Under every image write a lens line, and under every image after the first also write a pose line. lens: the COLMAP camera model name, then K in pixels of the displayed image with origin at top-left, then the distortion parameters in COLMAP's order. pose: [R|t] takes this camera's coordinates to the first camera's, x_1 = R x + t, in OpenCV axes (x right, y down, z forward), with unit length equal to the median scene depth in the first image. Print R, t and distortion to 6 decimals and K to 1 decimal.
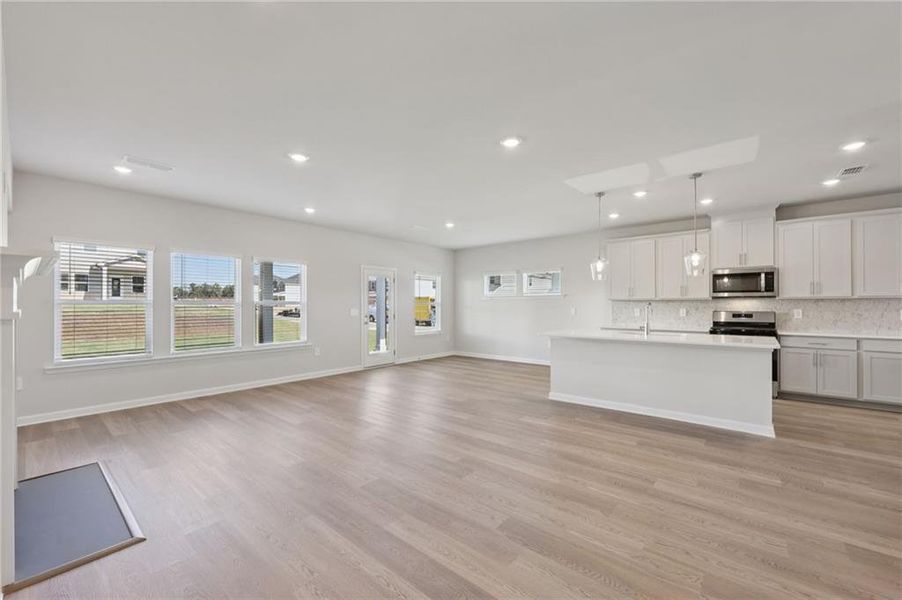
lens RADIAL K [[362.7, 0, 450.4], [0, 362.7, 303.0], [0, 0, 1]] dist [-0.000652, -0.000201]
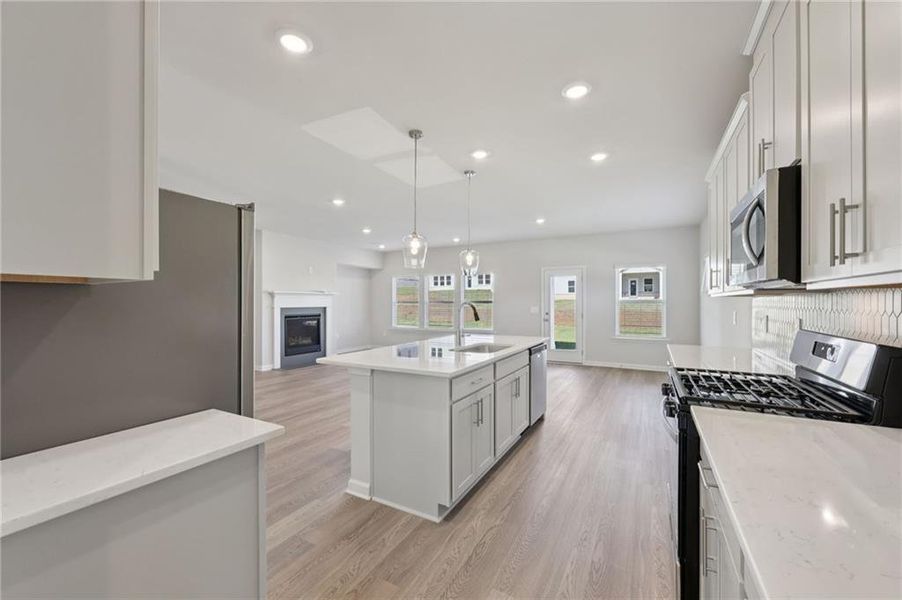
lens RADIAL K [[362.7, 0, 450.4], [0, 362.7, 303.0], [0, 0, 1]] dist [-0.000652, -0.000201]
pose [[0.192071, 0.002442, -0.981378, 1.014844], [0.007770, 0.999962, 0.004009, -0.004320], [0.981350, -0.008396, 0.192045, 0.659728]]
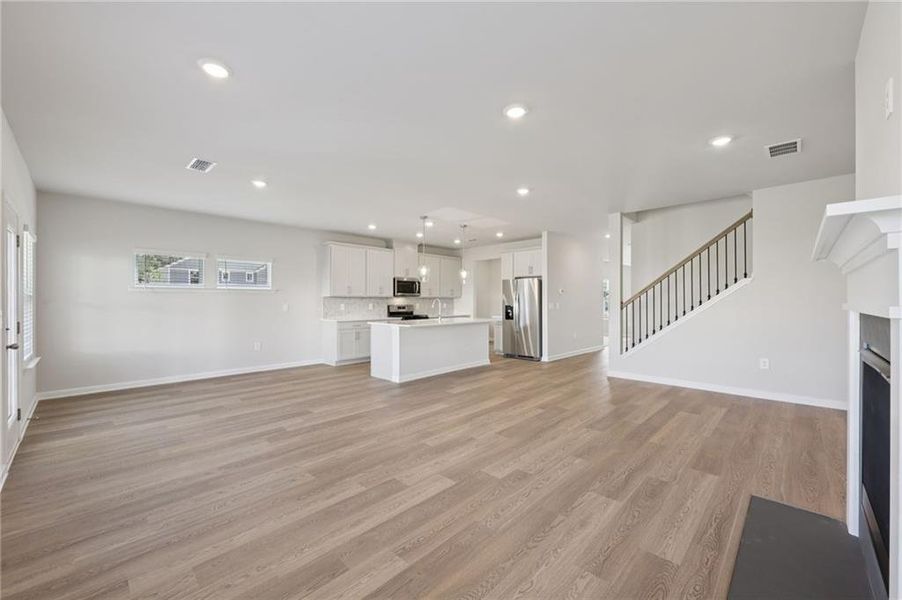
lens RADIAL K [[362.7, 0, 450.4], [0, 362.7, 303.0], [0, 0, 1]] dist [-0.000652, -0.000201]
pose [[0.065070, -0.002640, 0.997877, -0.751699], [-0.003692, 0.999989, 0.002886, 0.008702], [-0.997874, -0.003872, 0.065059, 0.676179]]
